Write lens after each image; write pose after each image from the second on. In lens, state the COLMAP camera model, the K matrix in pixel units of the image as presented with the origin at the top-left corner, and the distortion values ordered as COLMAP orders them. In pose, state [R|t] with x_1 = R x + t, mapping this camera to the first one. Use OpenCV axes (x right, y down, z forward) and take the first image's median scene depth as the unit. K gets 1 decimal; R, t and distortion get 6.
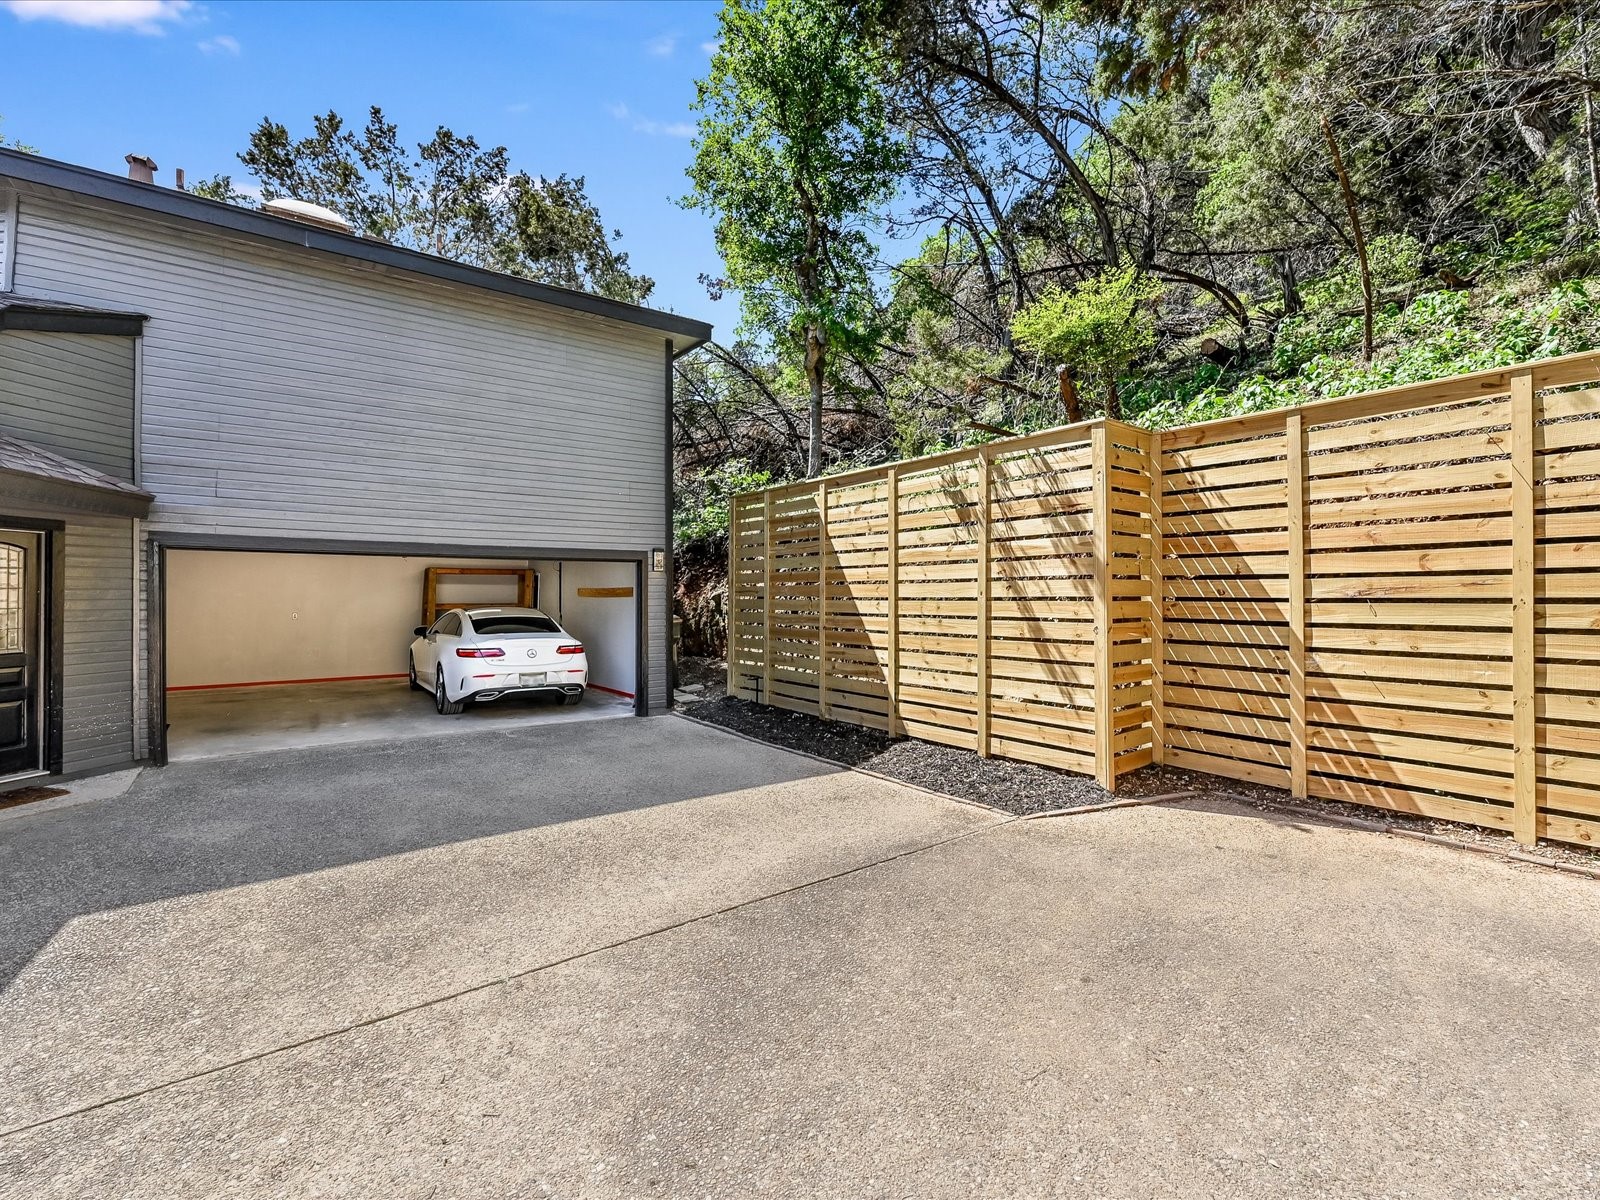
lens RADIAL K [[721.7, 0, 797.0], [0, 721.7, 591.4], [0, 0, 1]] dist [-0.000112, -0.000235]
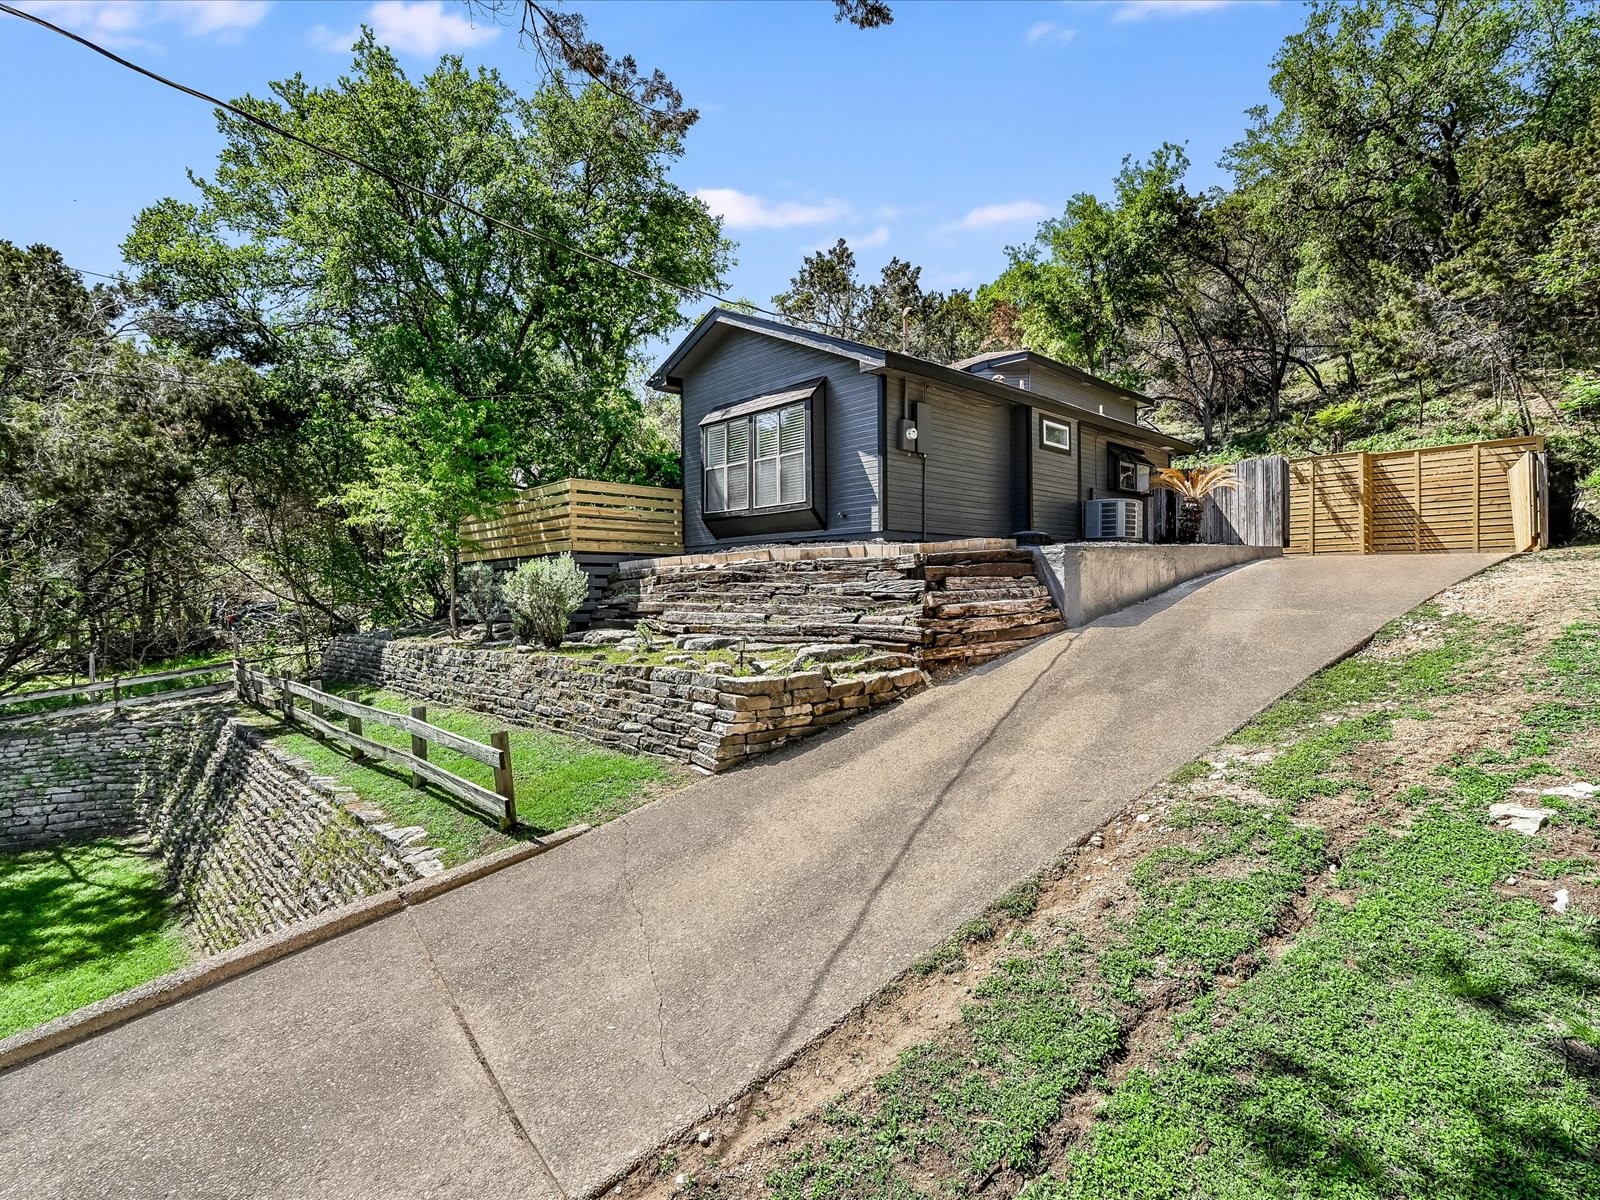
lens RADIAL K [[787.9, 0, 806.2], [0, 787.9, 606.0], [0, 0, 1]] dist [-0.002159, -0.000449]
pose [[0.993304, -0.003855, 0.115470, -2.430012], [0.002313, 0.999906, 0.013489, 0.405507], [-0.115511, -0.013131, 0.993219, -2.223103]]
